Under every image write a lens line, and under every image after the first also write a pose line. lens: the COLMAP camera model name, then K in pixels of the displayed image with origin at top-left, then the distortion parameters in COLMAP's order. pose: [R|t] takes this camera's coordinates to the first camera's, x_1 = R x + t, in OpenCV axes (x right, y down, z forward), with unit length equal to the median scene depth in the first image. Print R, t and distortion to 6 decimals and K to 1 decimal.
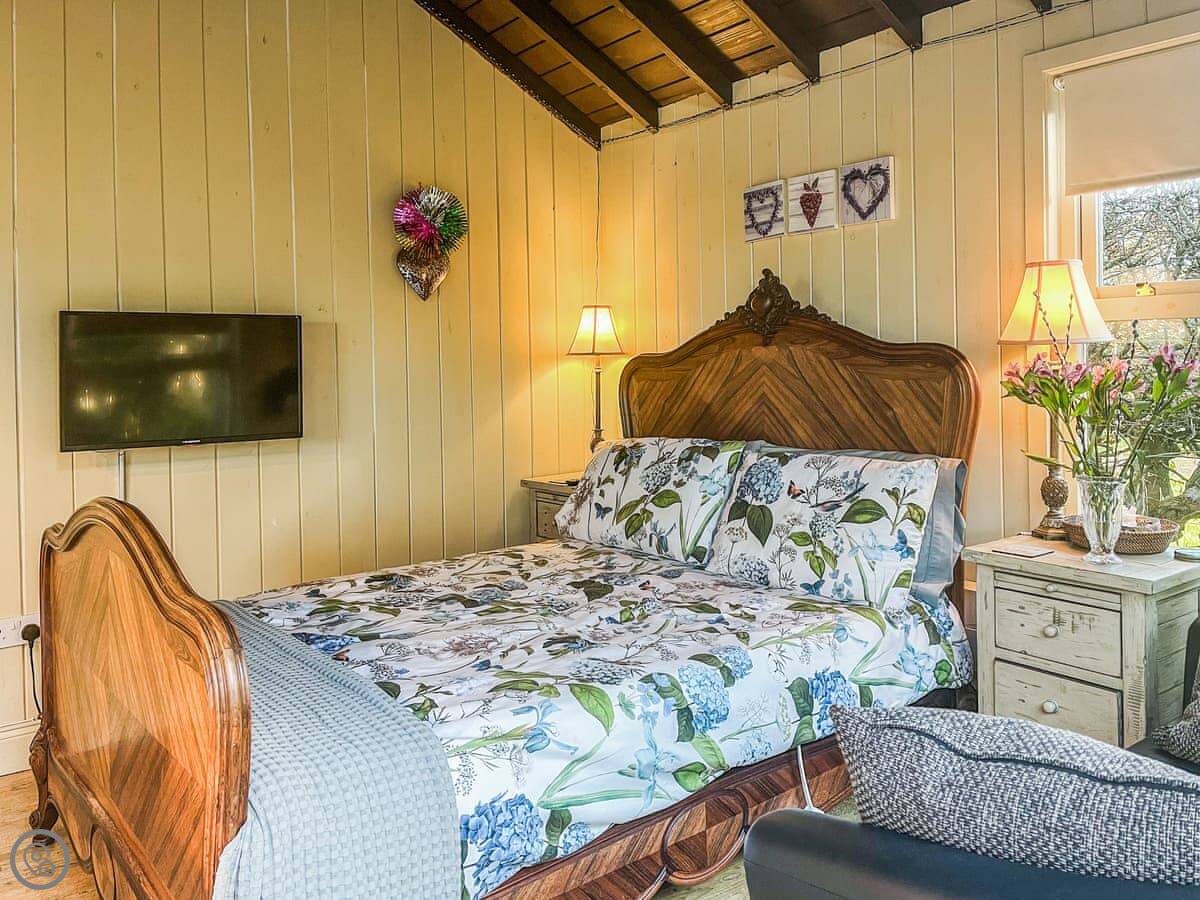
lens RADIAL K [[938.2, 0, 606.8], [0, 938.2, 359.1], [0, 0, 1]] dist [0.046130, -0.019713]
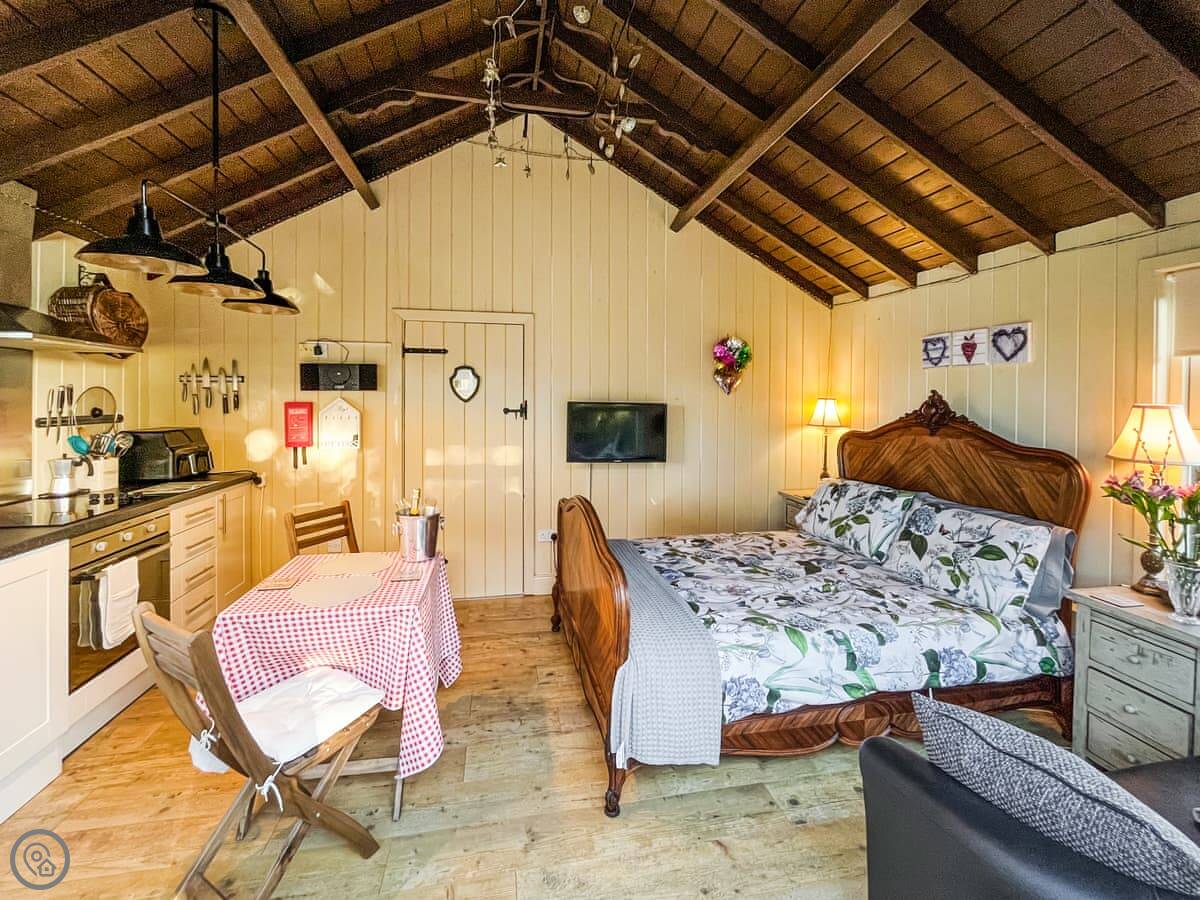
lens RADIAL K [[503.9, 0, 595.8], [0, 503.9, 395.5], [0, 0, 1]] dist [0.000057, 0.000009]
pose [[0.890048, 0.030244, -0.454863, 0.055141], [-0.027253, 0.999542, 0.013134, -0.101749], [0.455052, 0.000706, 0.890465, -0.078483]]
